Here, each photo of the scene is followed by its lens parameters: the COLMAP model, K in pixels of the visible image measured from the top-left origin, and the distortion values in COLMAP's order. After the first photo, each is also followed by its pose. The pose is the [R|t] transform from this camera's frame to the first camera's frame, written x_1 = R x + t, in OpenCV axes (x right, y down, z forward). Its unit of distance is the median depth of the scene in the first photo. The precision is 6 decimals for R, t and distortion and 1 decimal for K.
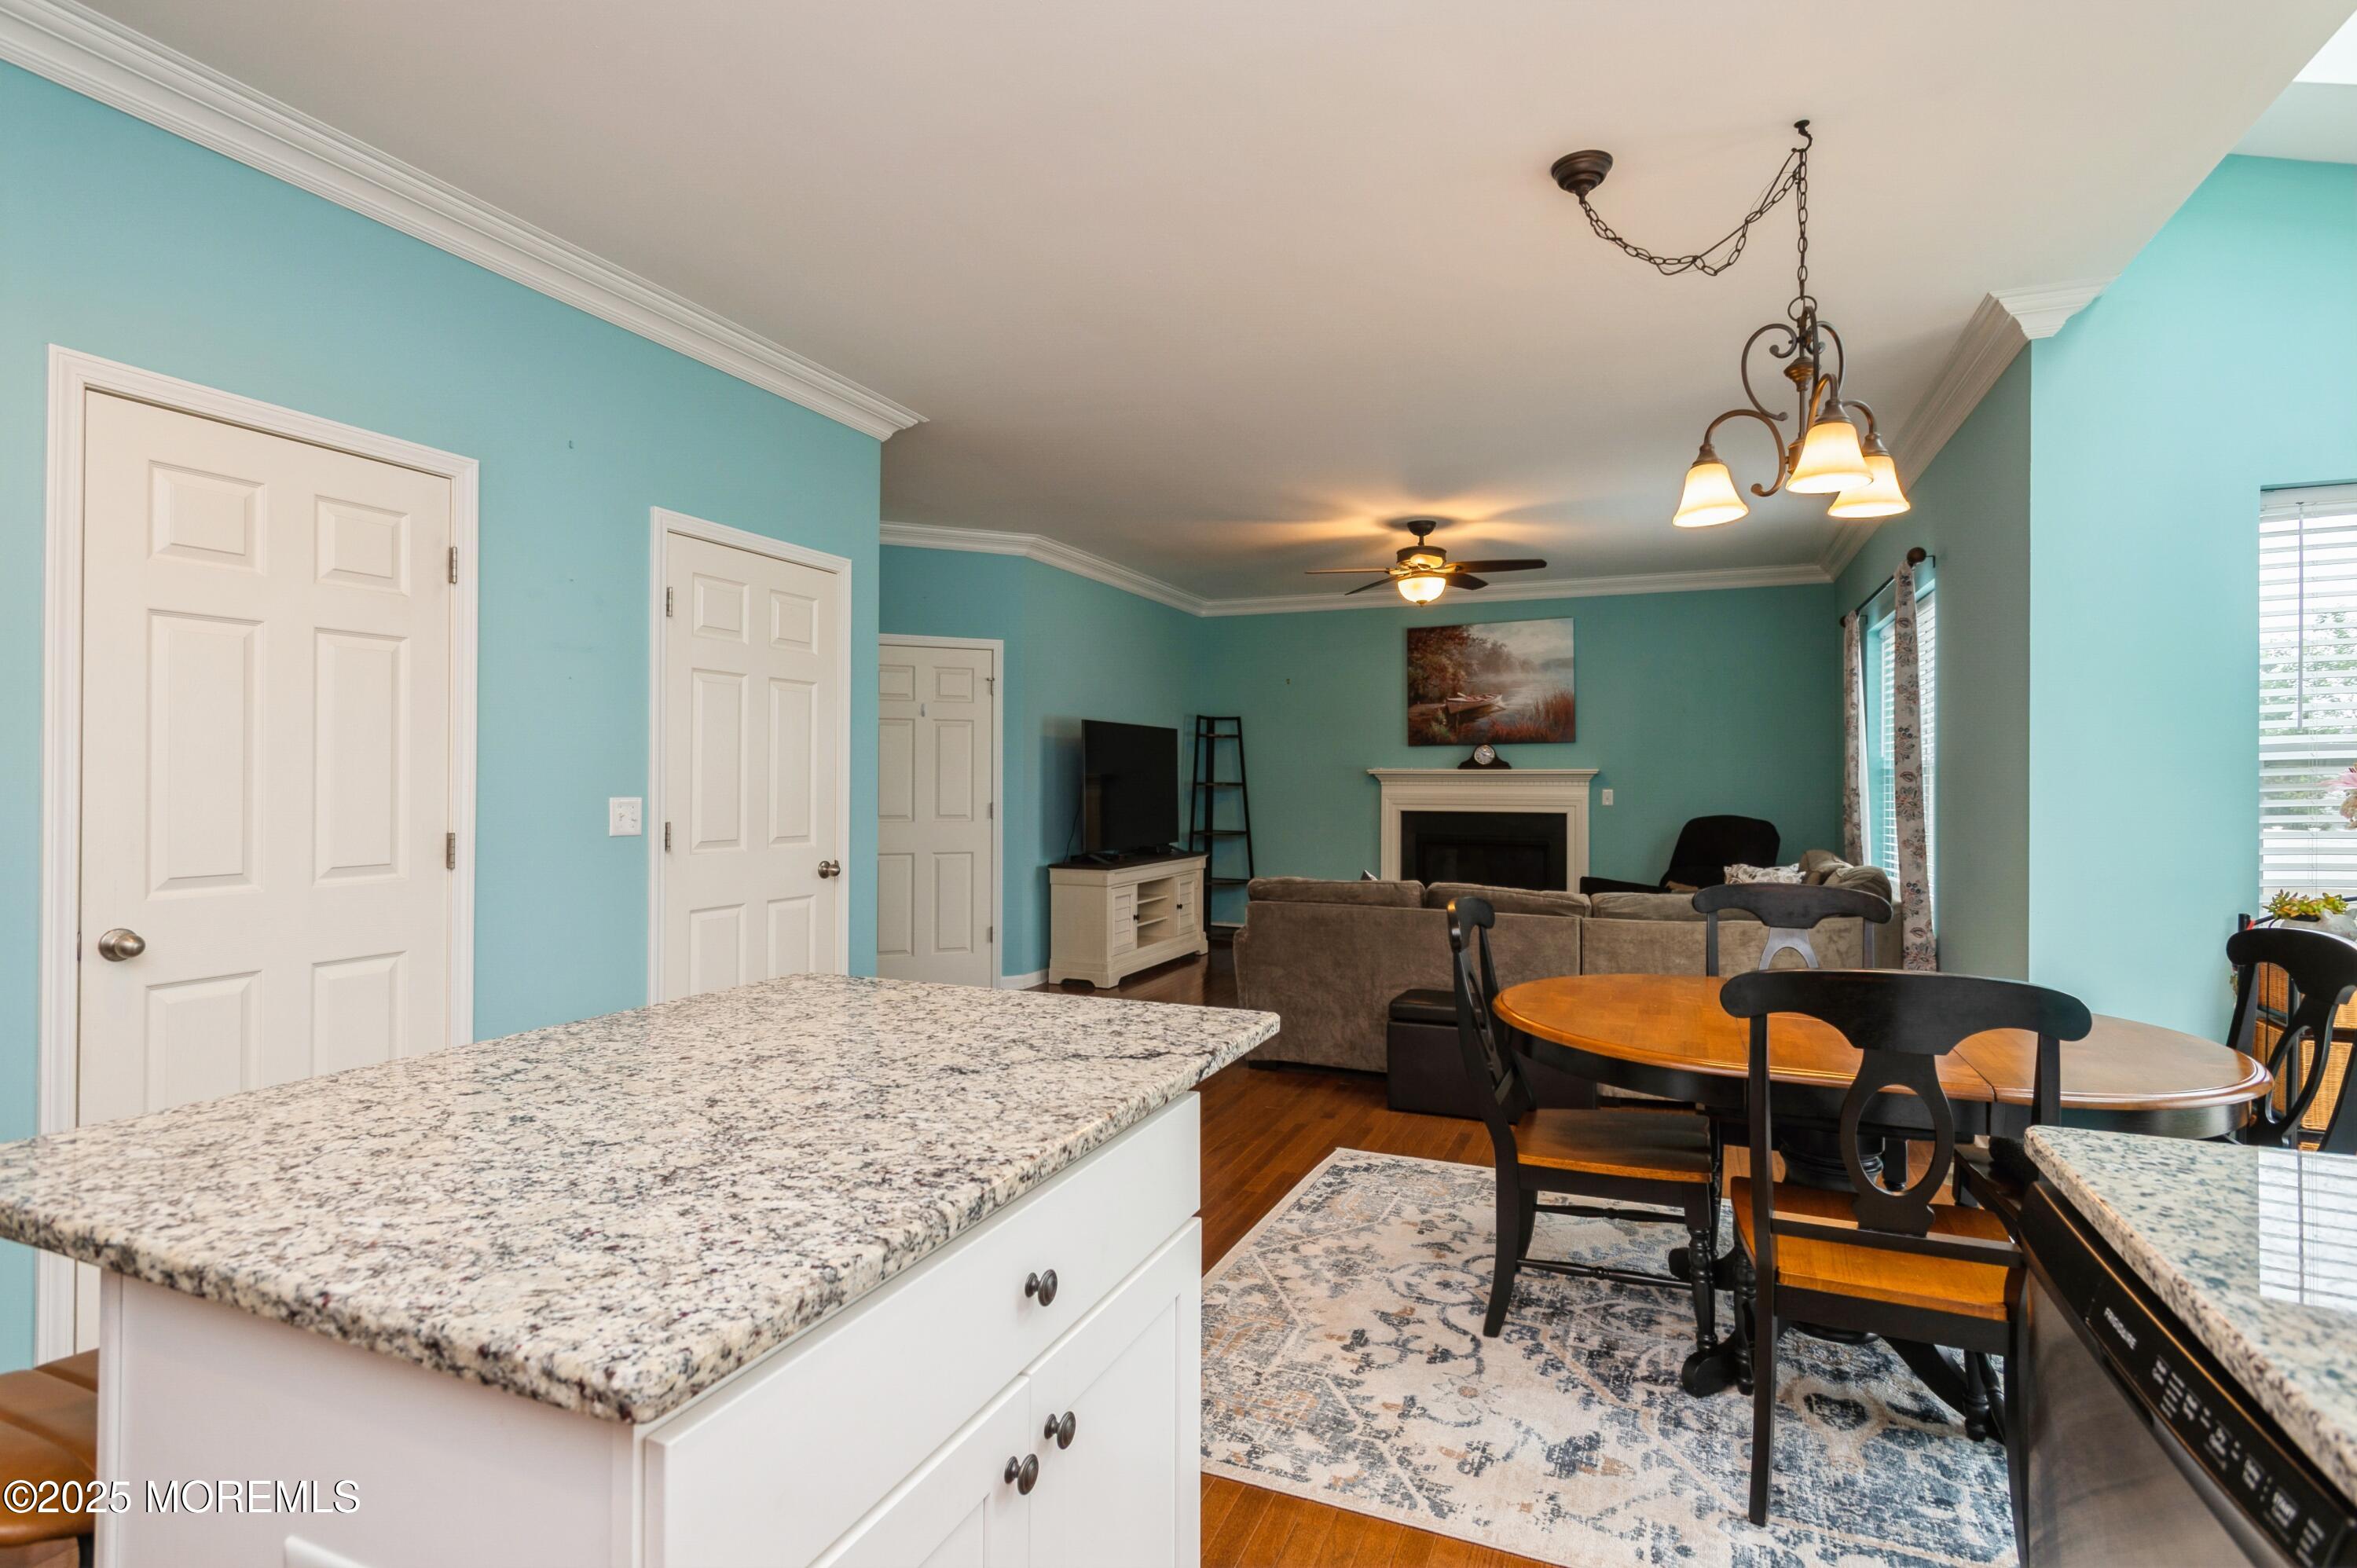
lens RADIAL K [[1105.1, 0, 1178.5], [0, 1105.1, 784.0], [0, 0, 1]] dist [0.001175, -0.000175]
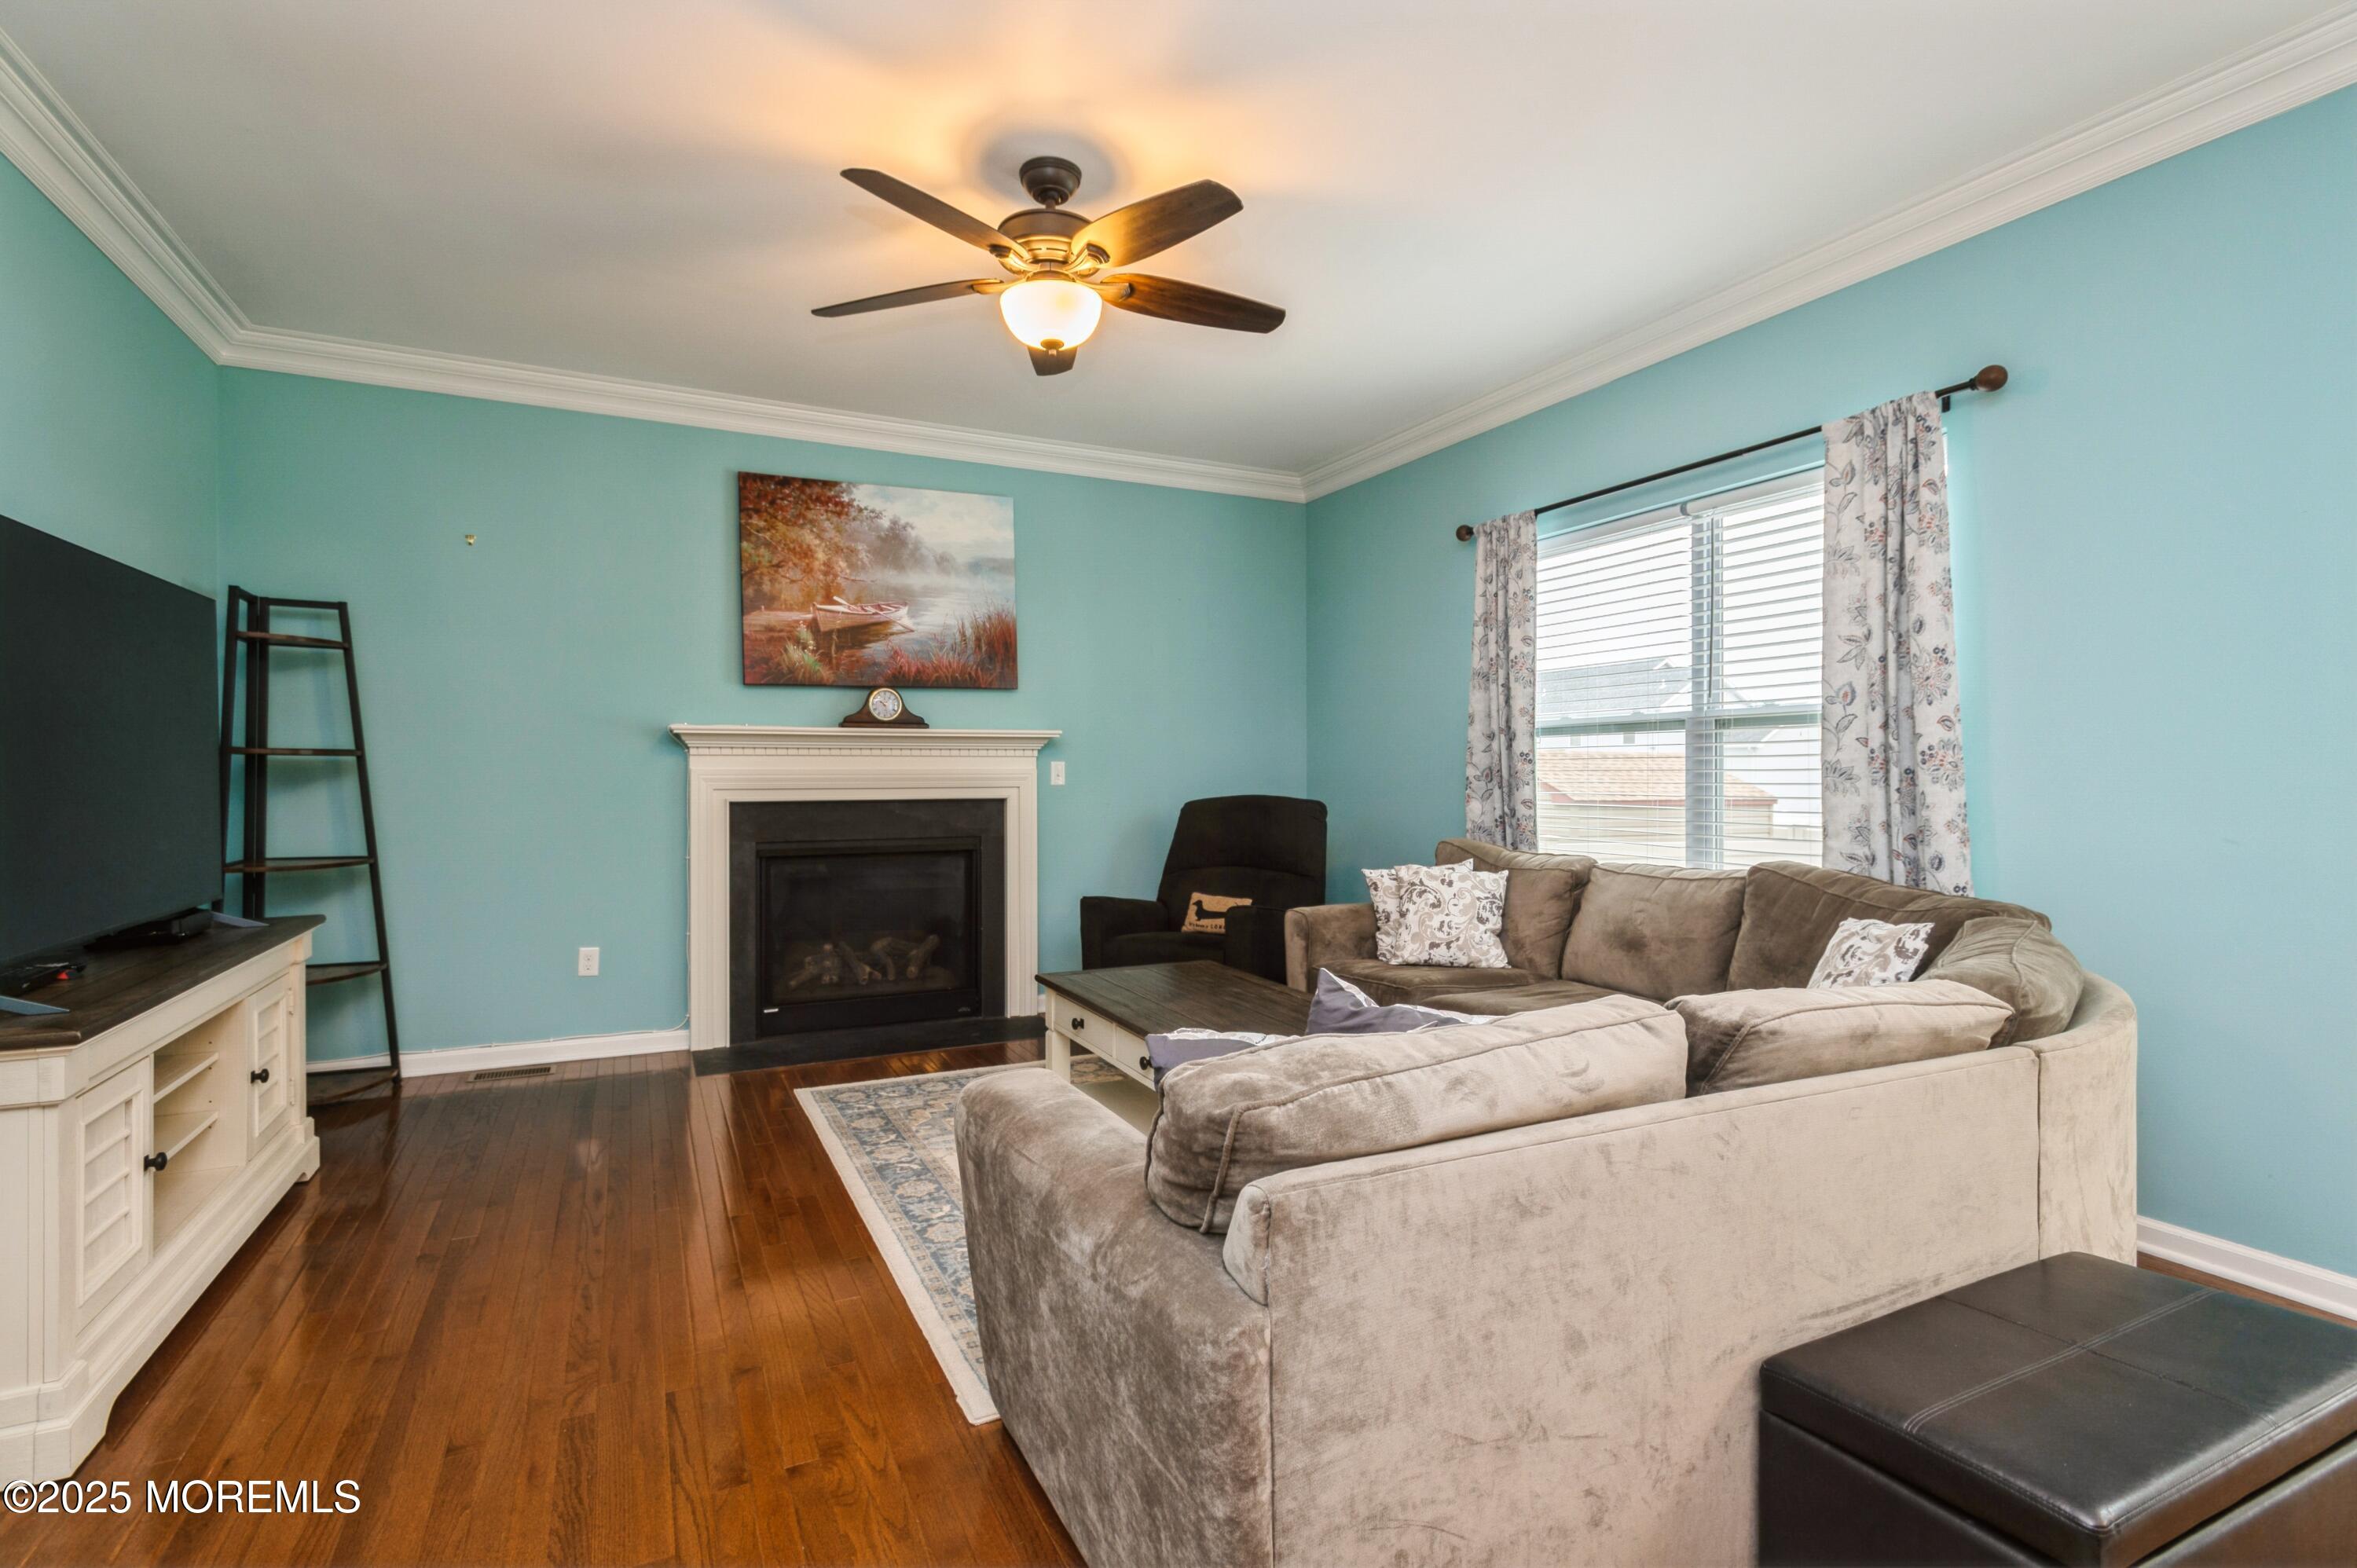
lens RADIAL K [[1093.6, 0, 1165.0], [0, 1093.6, 781.0], [0, 0, 1]] dist [0.005498, 0.000219]
pose [[0.651353, -0.010719, 0.758699, -0.073408], [0.005217, 0.999940, 0.009648, 0.010058], [-0.758757, -0.002327, 0.651370, 0.502243]]
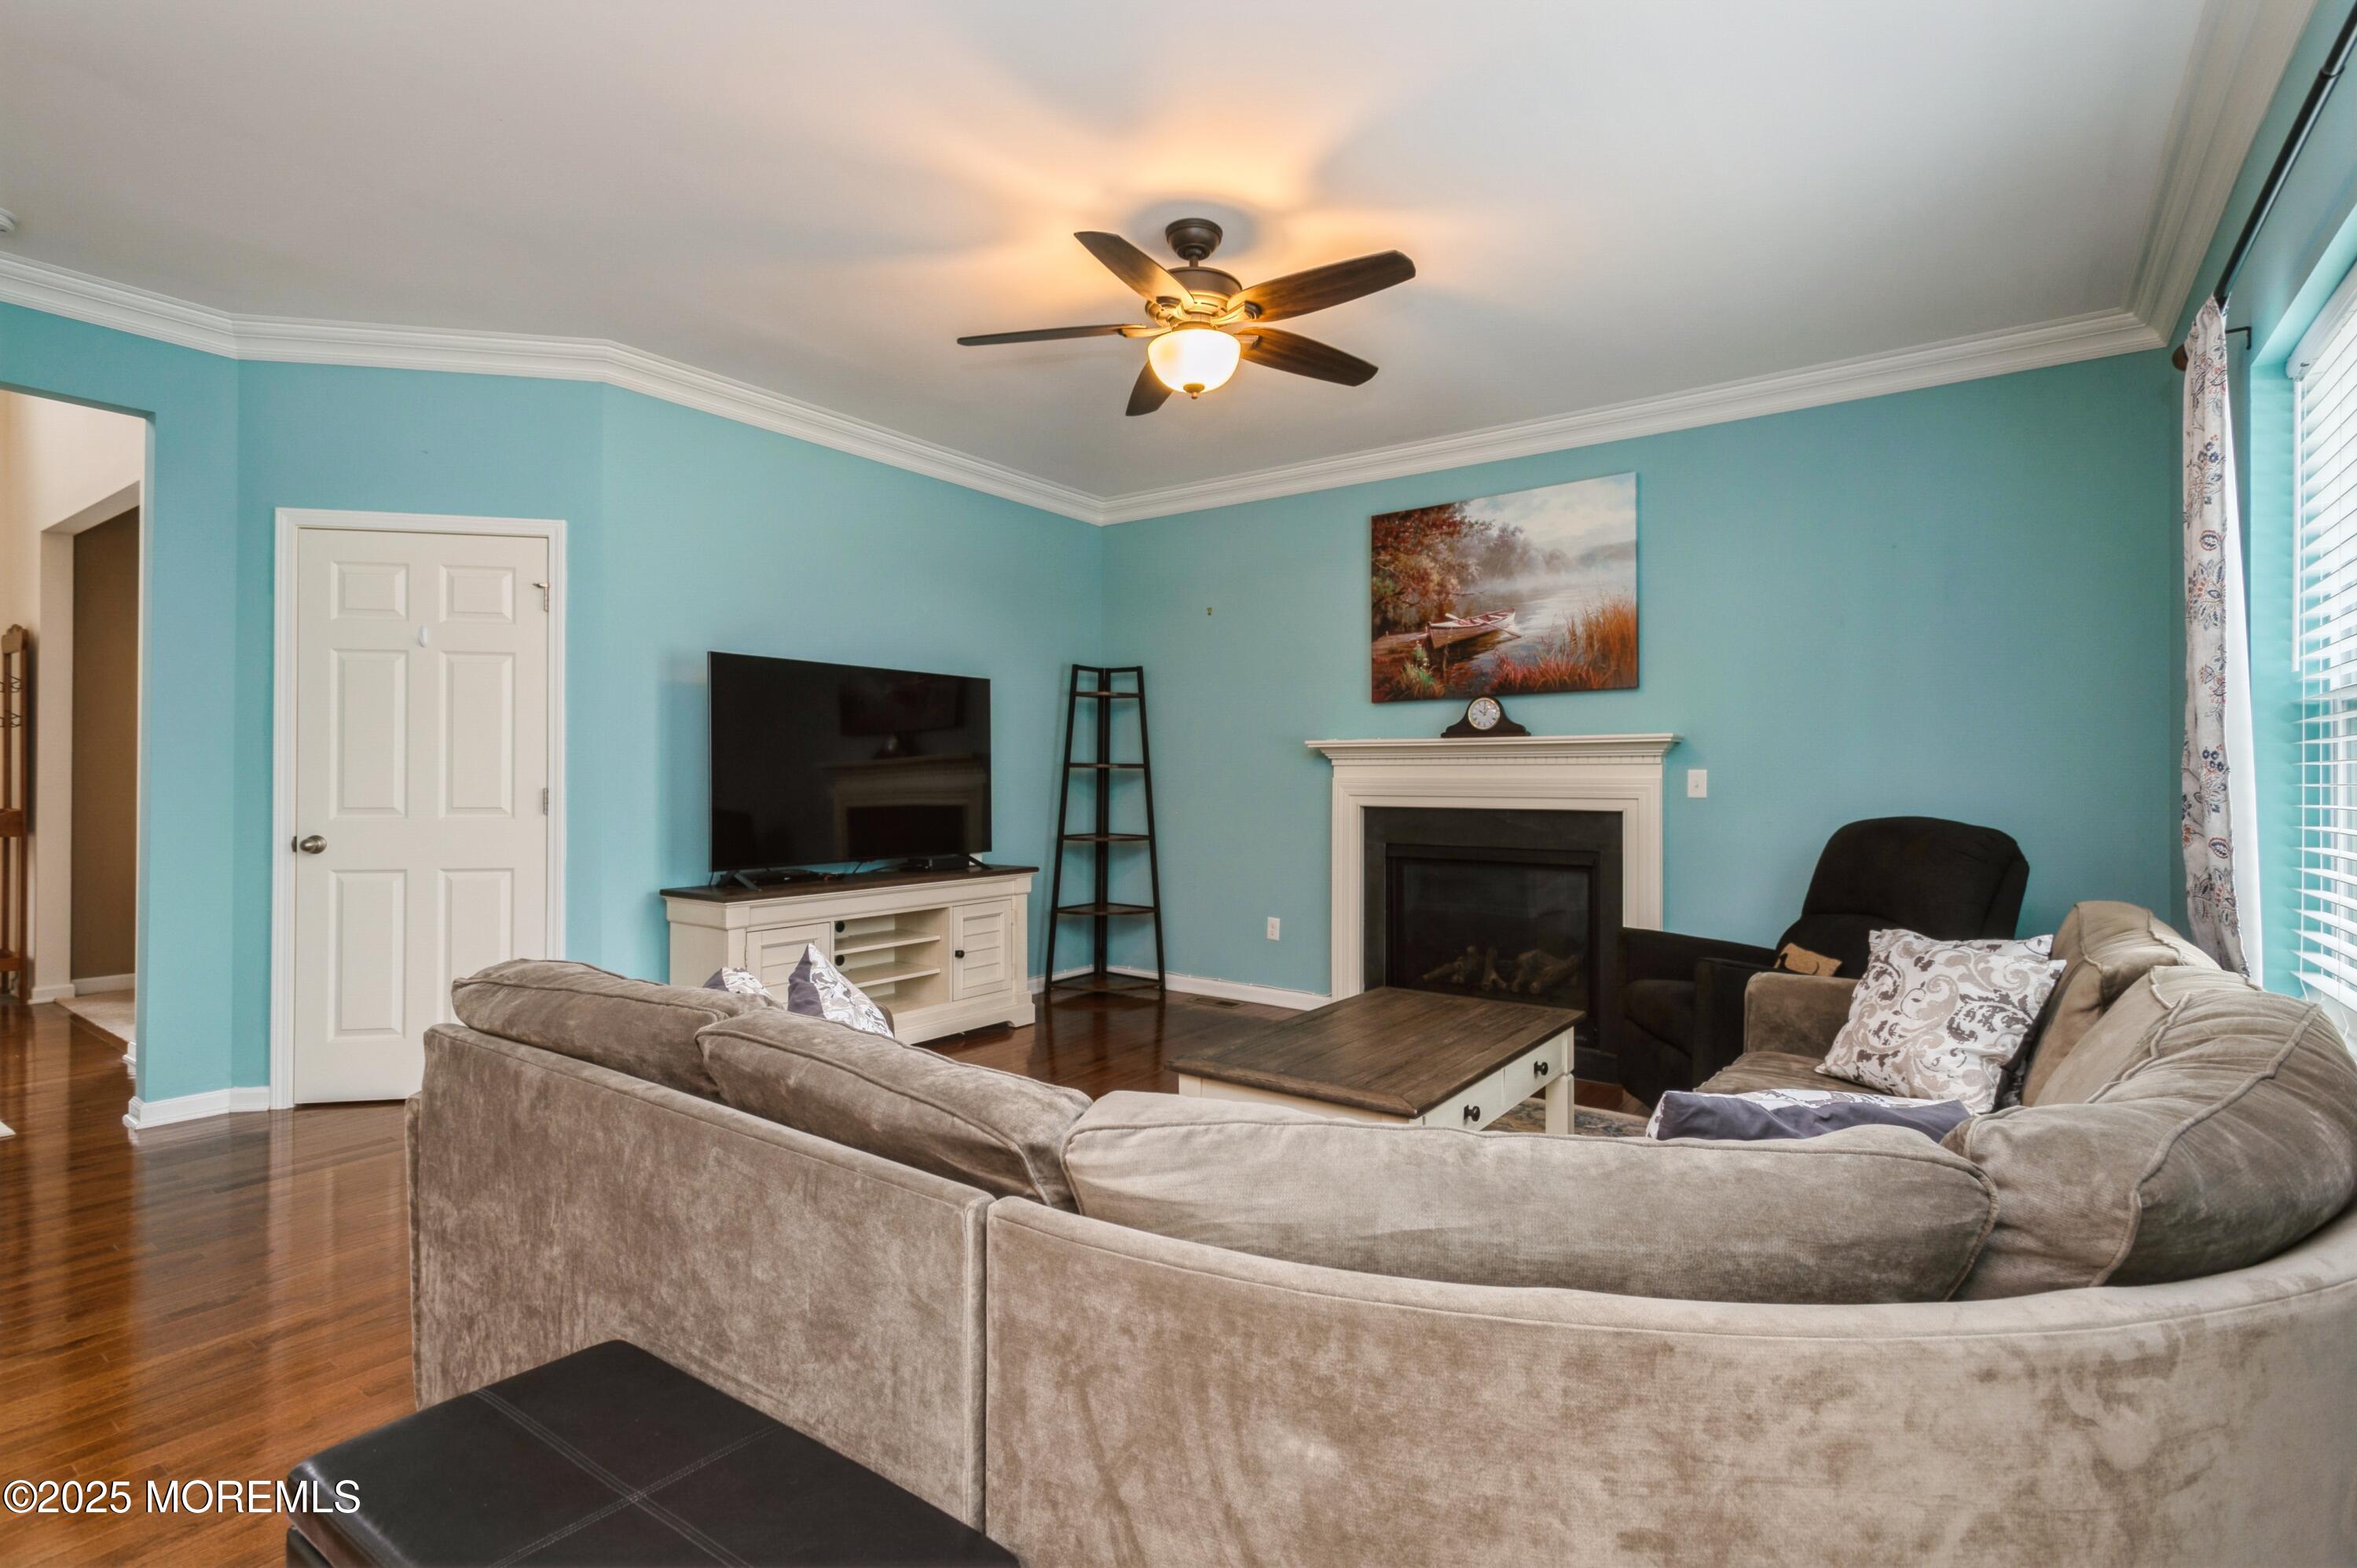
lens RADIAL K [[1093.6, 0, 1165.0], [0, 1093.6, 781.0], [0, 0, 1]] dist [0.005498, 0.000219]
pose [[0.976217, 0.001034, -0.216791, 0.237044], [-0.001096, 0.999999, -0.000168, 0.010421], [0.216791, 0.000401, 0.976218, 0.383294]]
